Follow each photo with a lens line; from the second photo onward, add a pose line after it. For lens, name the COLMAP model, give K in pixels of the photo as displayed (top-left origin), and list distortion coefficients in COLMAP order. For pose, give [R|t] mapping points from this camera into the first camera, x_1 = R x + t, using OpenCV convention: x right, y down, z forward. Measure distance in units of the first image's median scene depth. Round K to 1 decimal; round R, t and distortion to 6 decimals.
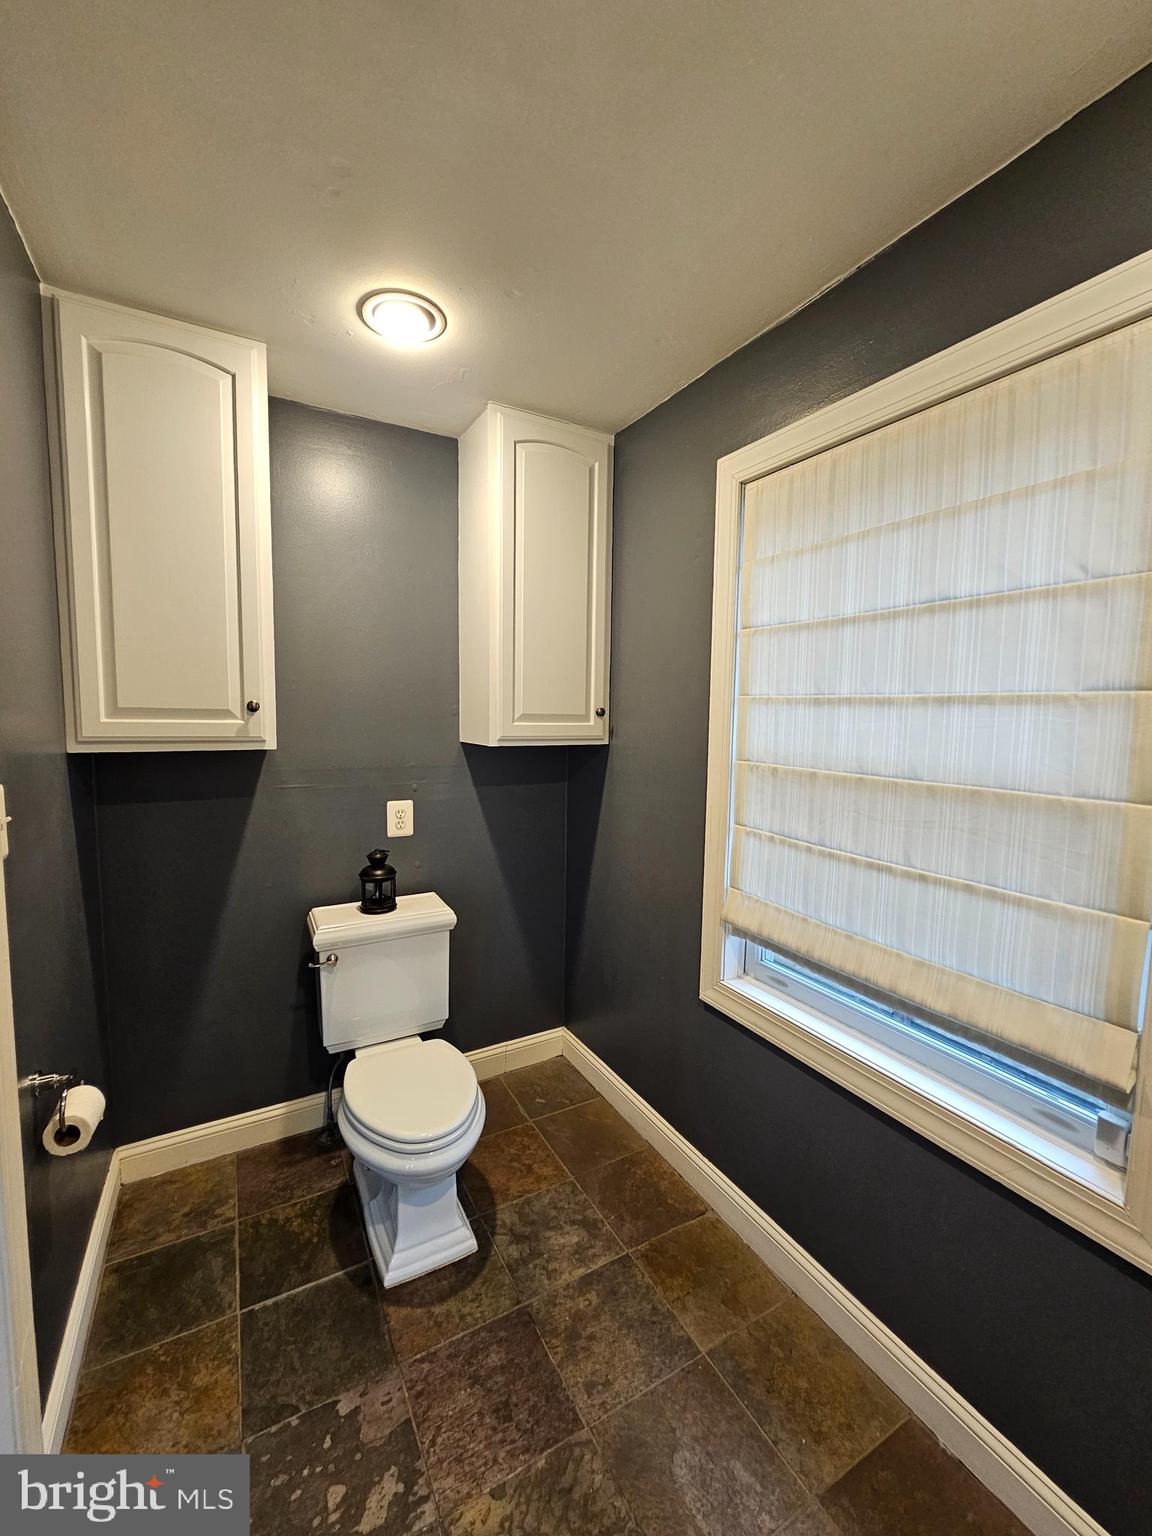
lens RADIAL K [[627.5, 0, 578.2], [0, 627.5, 768.9], [0, 0, 1]] dist [-0.008228, -0.000300]
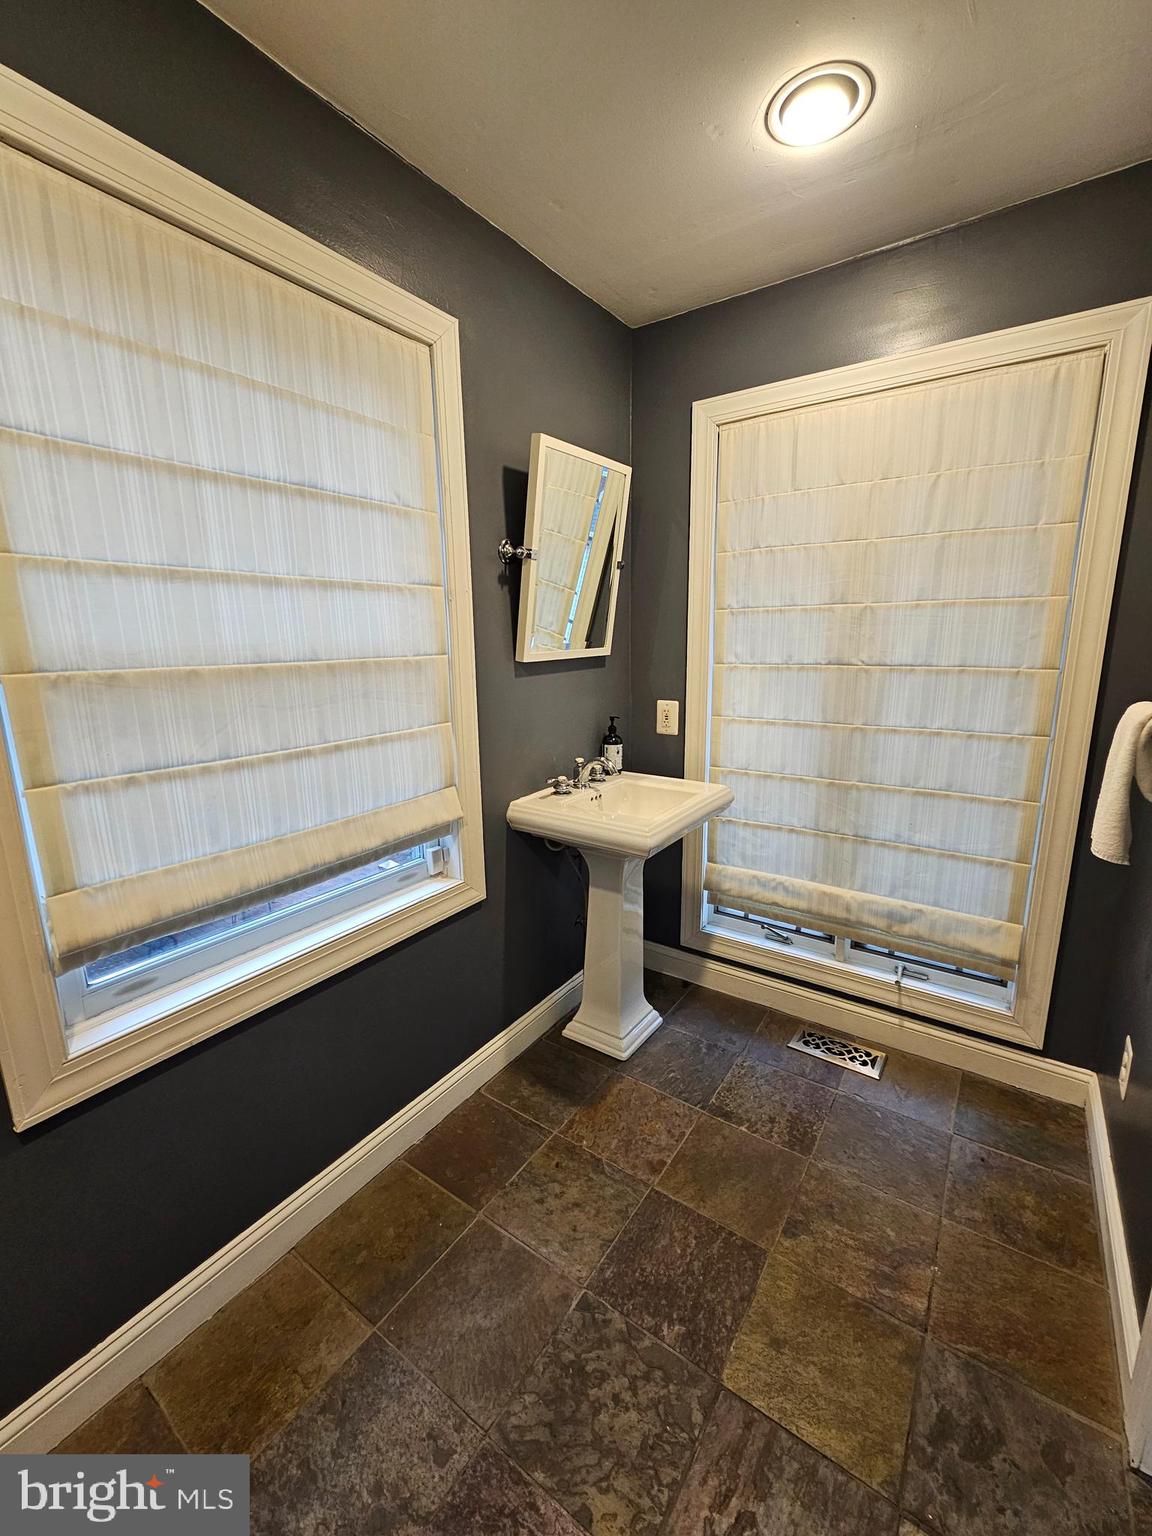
lens RADIAL K [[627.5, 0, 580.0], [0, 627.5, 767.3], [0, 0, 1]] dist [-0.008228, -0.000300]
pose [[-0.443929, -0.194697, 0.874654, -0.596612], [0.087994, 0.961919, 0.258784, -0.041593], [-0.891731, 0.191846, -0.409892, 1.028341]]
